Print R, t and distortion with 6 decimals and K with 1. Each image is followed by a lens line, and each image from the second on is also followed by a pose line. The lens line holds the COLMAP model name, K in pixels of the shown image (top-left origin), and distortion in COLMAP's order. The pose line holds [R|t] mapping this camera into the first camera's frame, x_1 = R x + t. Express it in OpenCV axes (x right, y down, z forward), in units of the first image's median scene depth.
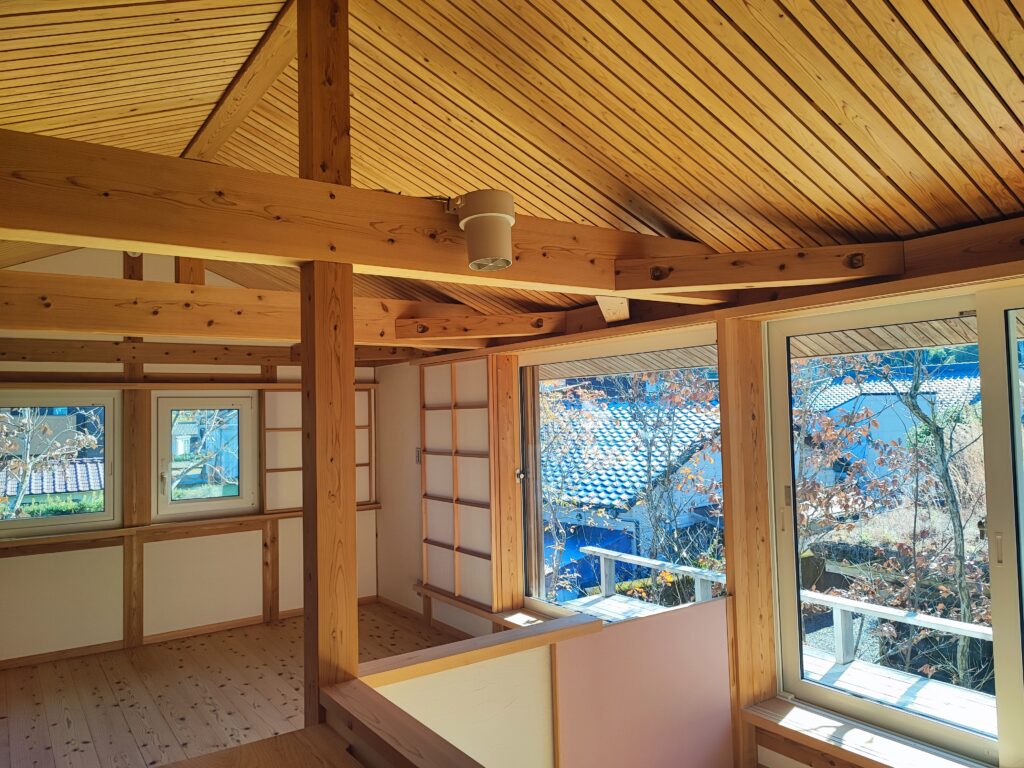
lens RADIAL K [[745.1, 0, 512.0], [0, 745.1, 386.4], [0, 0, 1]] dist [0.031974, -0.035627]
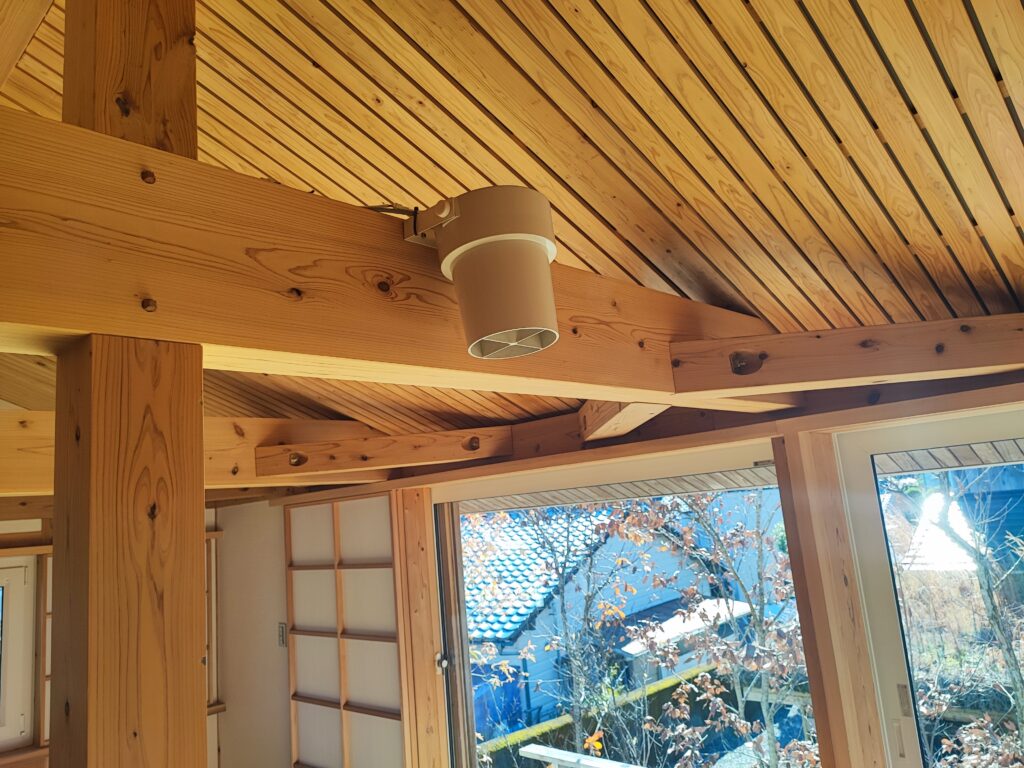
lens RADIAL K [[745.1, 0, 509.4], [0, 745.1, 383.9], [0, 0, 1]] dist [0.031974, -0.035627]
pose [[0.978570, -0.026018, 0.204264, -0.073227], [0.055378, 0.988691, -0.139367, -0.042640], [-0.198328, 0.147692, 0.968944, 0.316948]]
